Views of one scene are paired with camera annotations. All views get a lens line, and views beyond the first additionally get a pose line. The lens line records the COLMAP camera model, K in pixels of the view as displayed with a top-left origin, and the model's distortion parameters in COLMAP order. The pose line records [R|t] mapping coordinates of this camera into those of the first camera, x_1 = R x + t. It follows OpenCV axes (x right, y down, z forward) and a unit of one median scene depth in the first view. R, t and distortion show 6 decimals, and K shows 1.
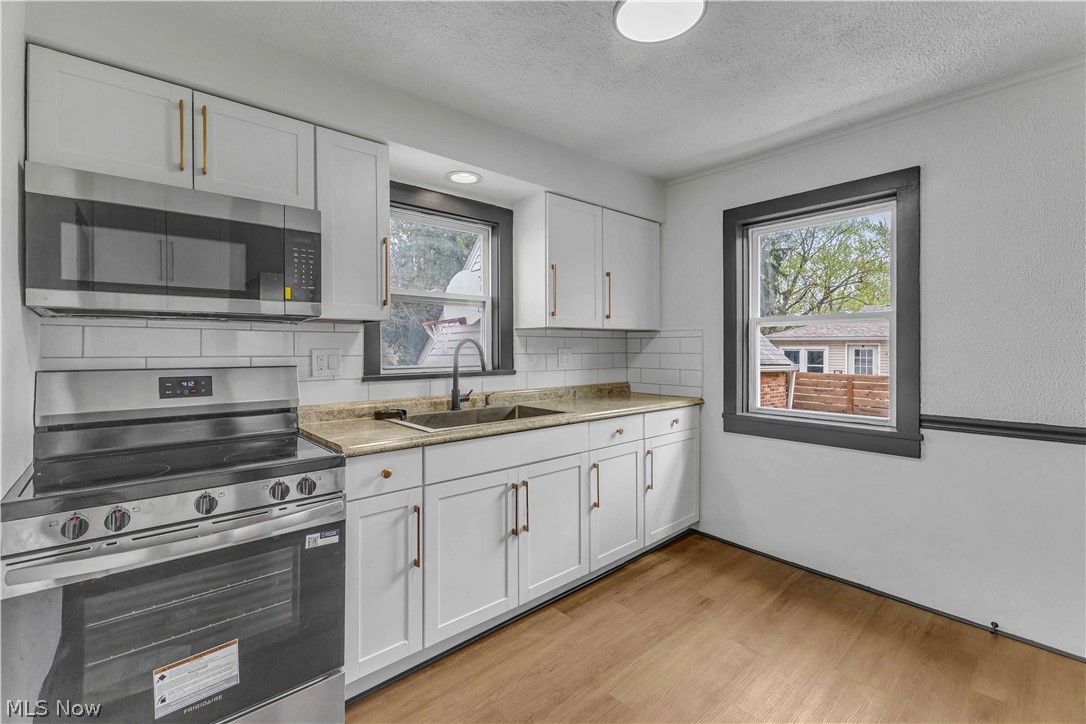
lens RADIAL K [[473.4, 0, 545.0], [0, 473.4, 344.1], [0, 0, 1]] dist [0.002552, 0.000107]
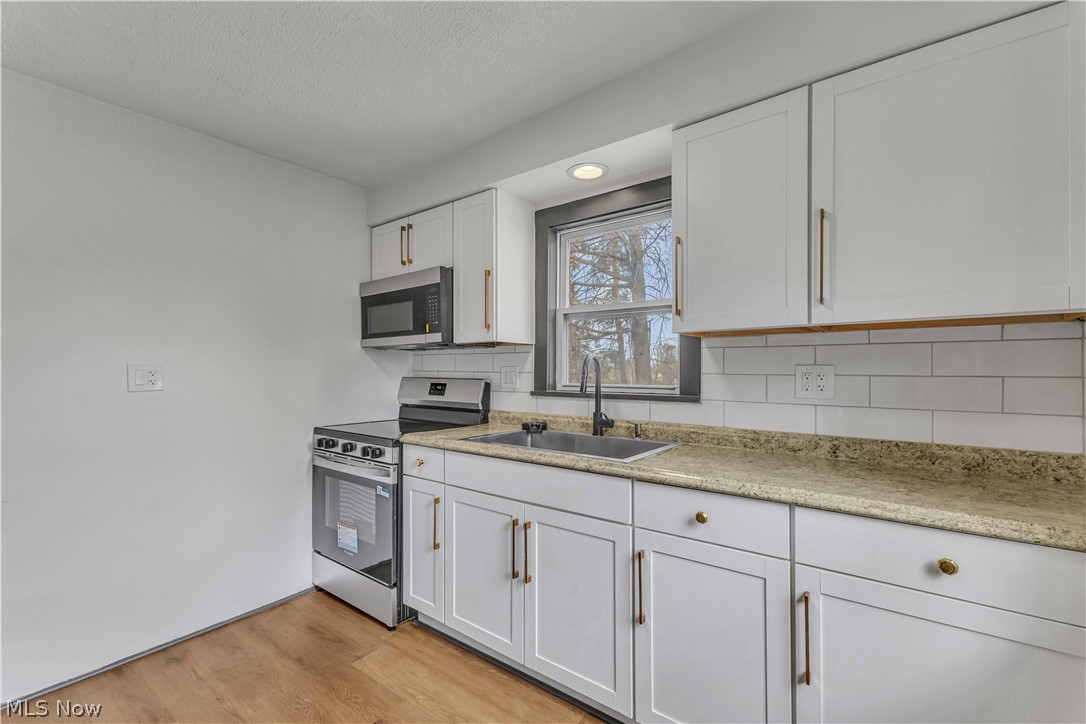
lens RADIAL K [[472.1, 0, 535.4], [0, 472.1, 370.2], [0, 0, 1]] dist [0.008612, 0.000040]
pose [[0.180171, 0.003128, -0.983630, 0.732030], [0.005854, 0.999974, 0.004253, 0.014323], [0.983618, -0.006525, 0.180148, 0.805324]]
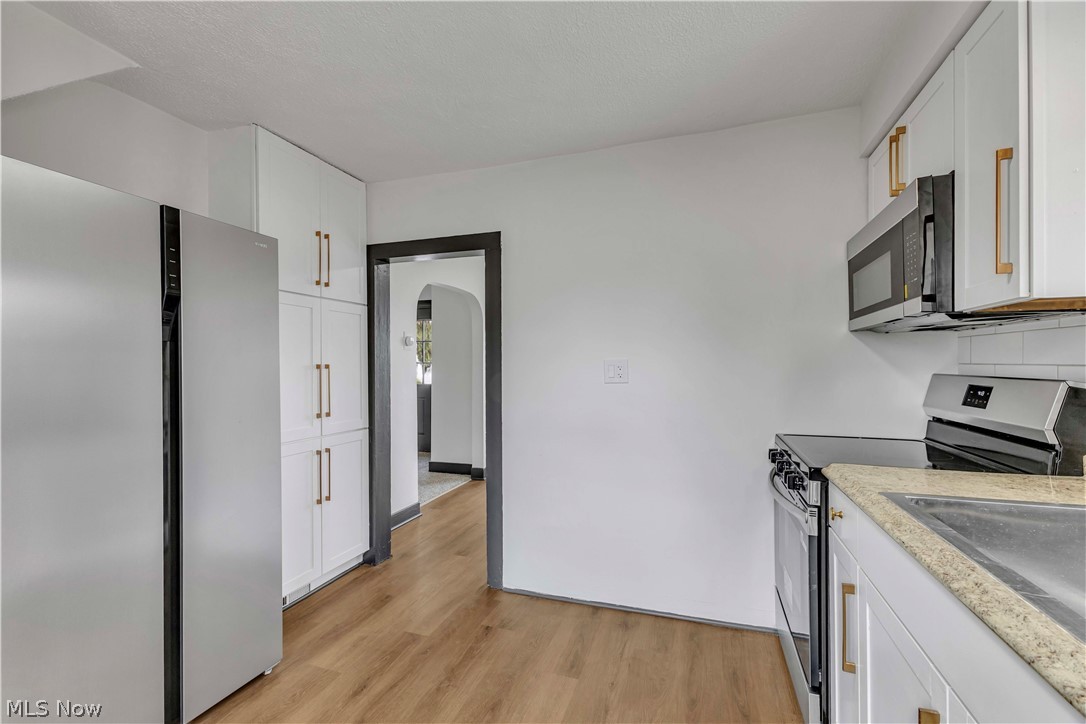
lens RADIAL K [[472.1, 0, 535.4], [0, 472.1, 370.2], [0, 0, 1]] dist [0.008612, 0.000040]
pose [[-0.868208, 0.012765, -0.496036, 0.363366], [0.011783, 0.999918, 0.005108, 0.018164], [0.496060, -0.001410, -0.868287, 1.071435]]
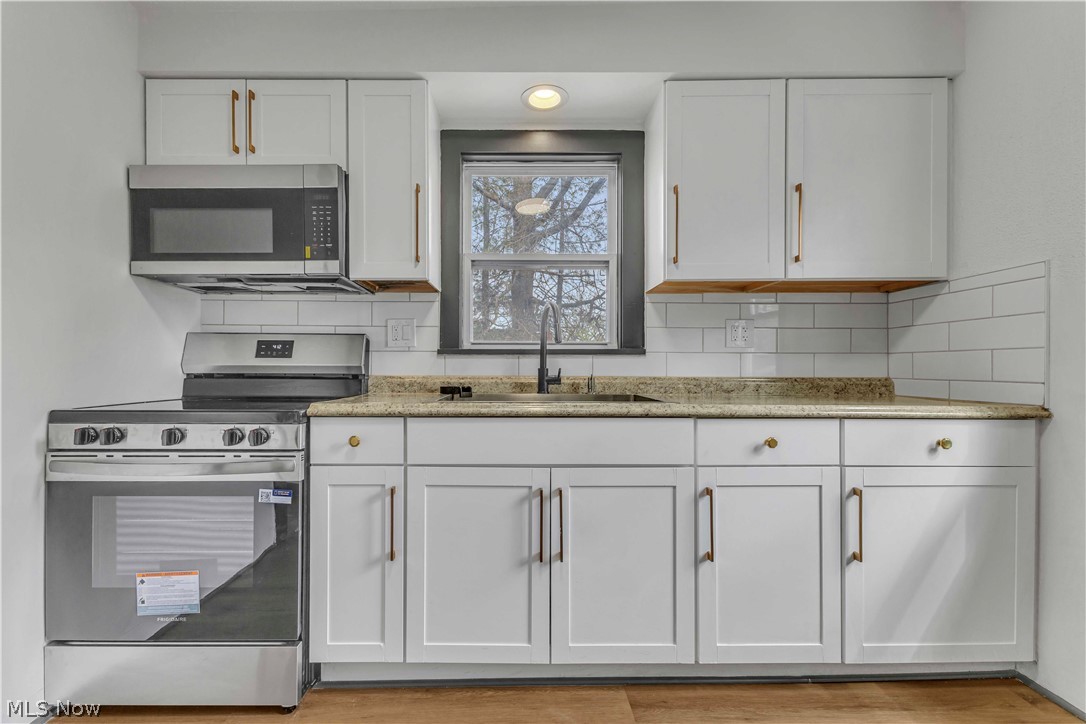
lens RADIAL K [[477.4, 0, 518.9], [0, 477.4, 366.5], [0, 0, 1]] dist [0.006926, -0.000271]
pose [[0.750807, 0.003254, -0.660514, 0.350841], [0.000879, 0.999982, 0.005925, 0.097644], [0.660522, -0.005029, 0.750790, 0.403304]]
